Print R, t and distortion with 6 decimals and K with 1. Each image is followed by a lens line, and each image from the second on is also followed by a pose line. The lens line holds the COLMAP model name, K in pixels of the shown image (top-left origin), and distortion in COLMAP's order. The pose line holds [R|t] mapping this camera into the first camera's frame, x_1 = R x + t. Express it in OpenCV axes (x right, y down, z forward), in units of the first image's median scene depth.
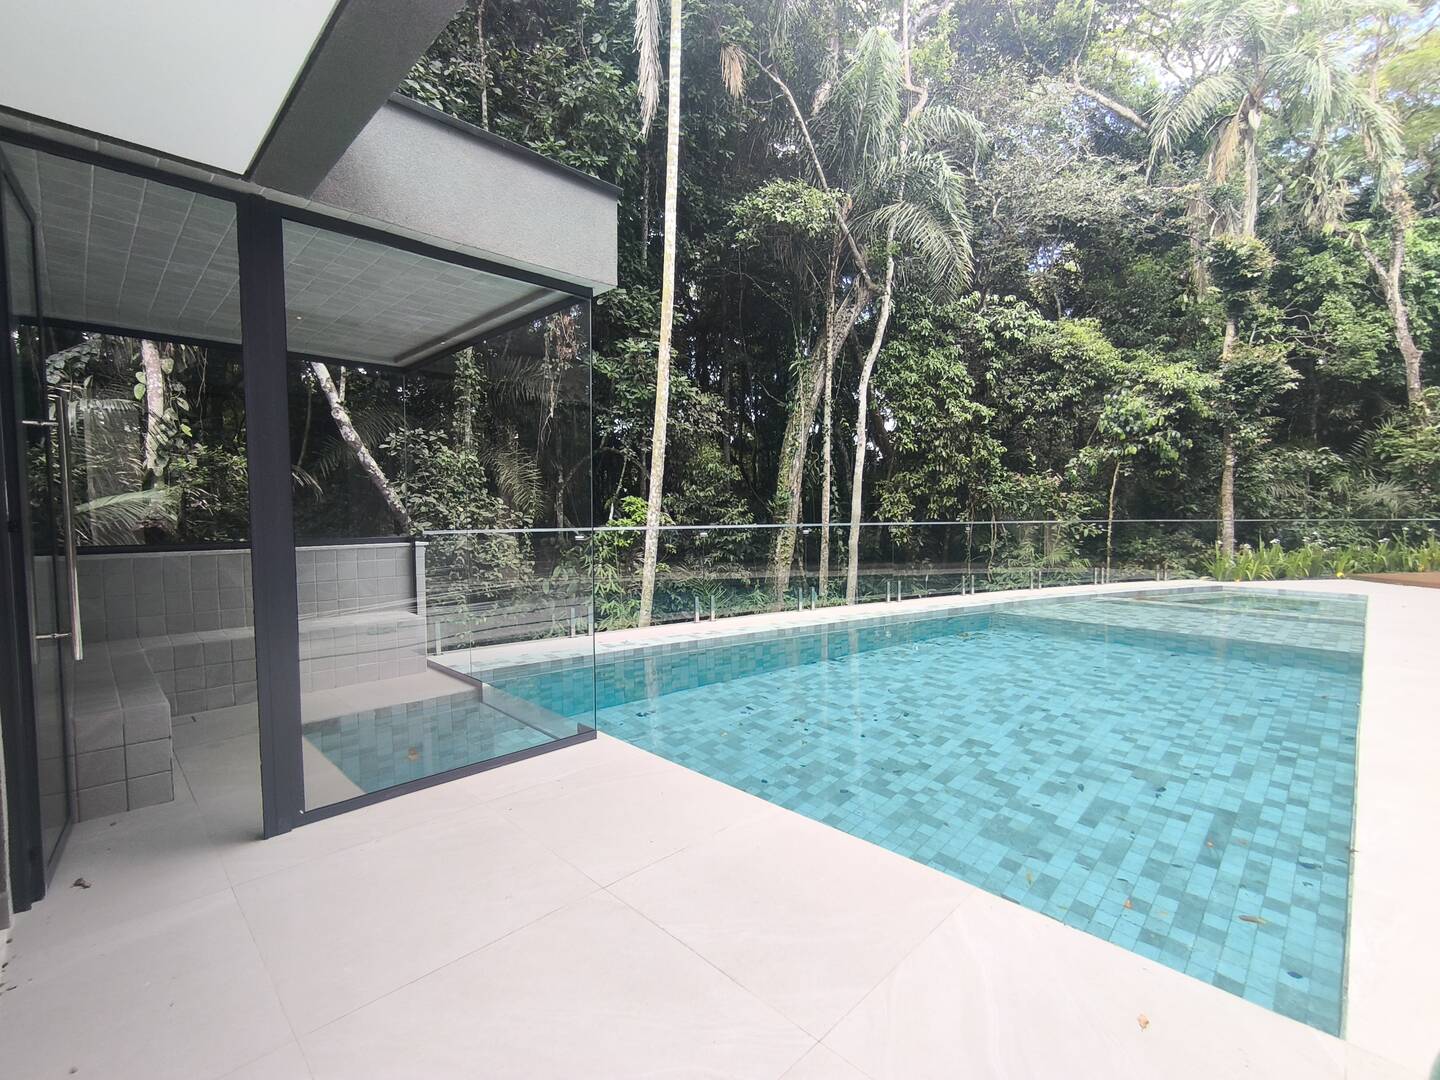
lens RADIAL K [[658.4, 0, 714.1], [0, 658.4, 543.9], [0, 0, 1]] dist [-0.008774, 0.001008]
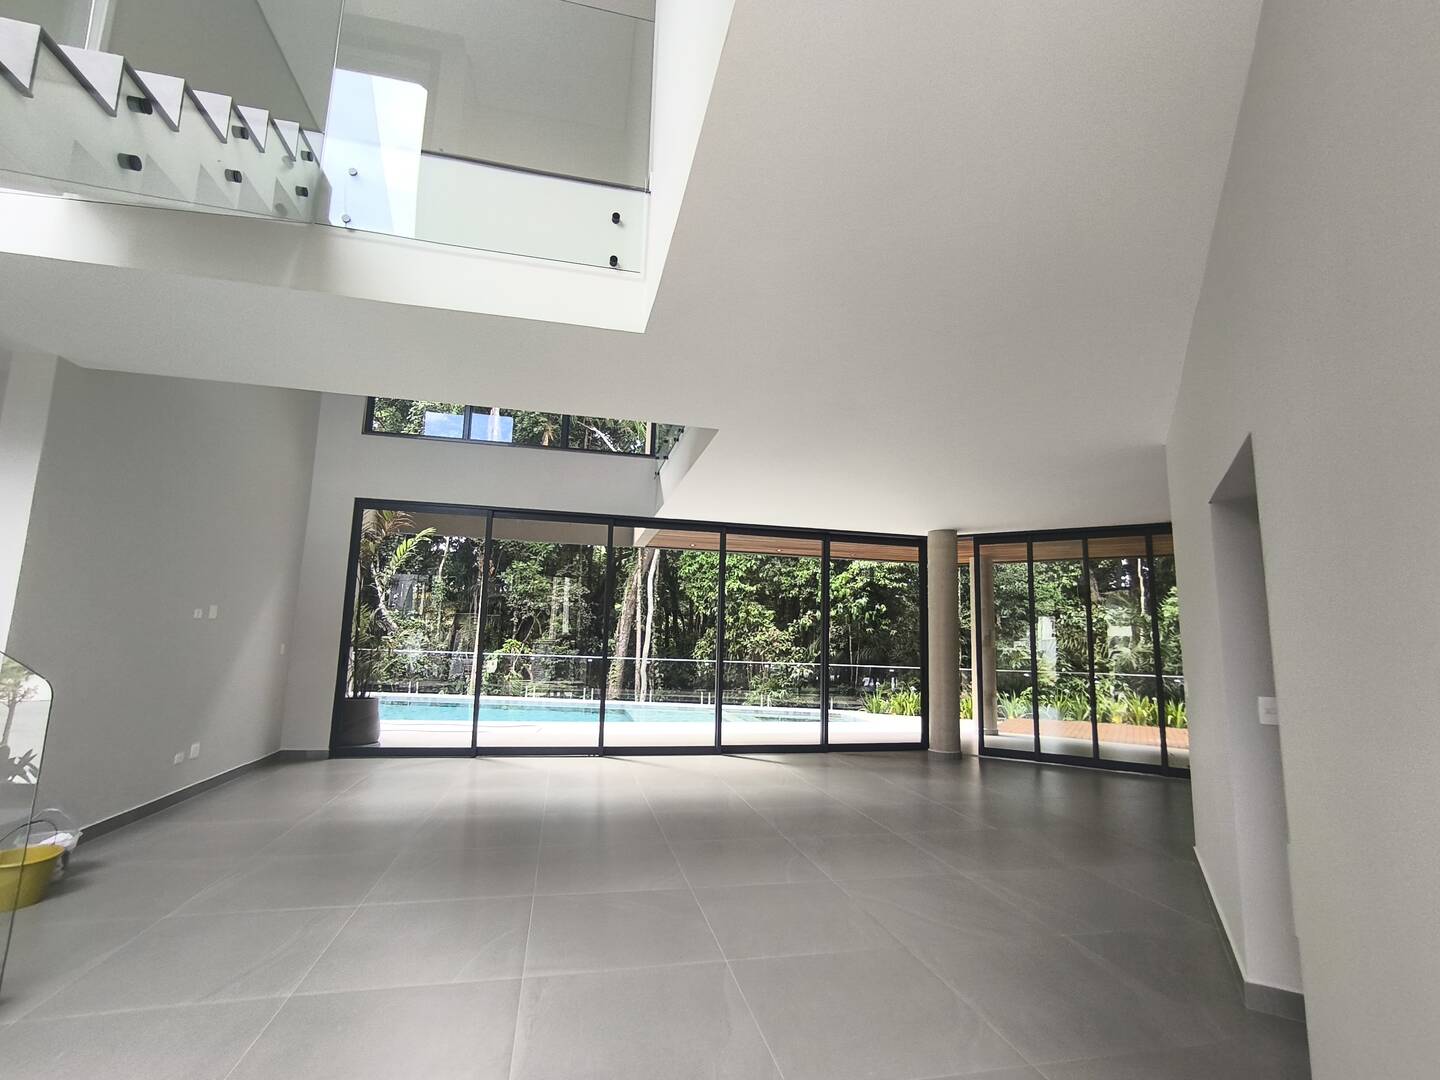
lens RADIAL K [[658.4, 0, 699.6], [0, 658.4, 544.9], [0, 0, 1]] dist [-0.026262, 0.000060]
pose [[0.839681, -0.057219, -0.540057, 1.212500], [-0.057246, 0.979569, -0.192791, 0.001601], [0.540054, 0.192799, 0.819250, -0.344740]]
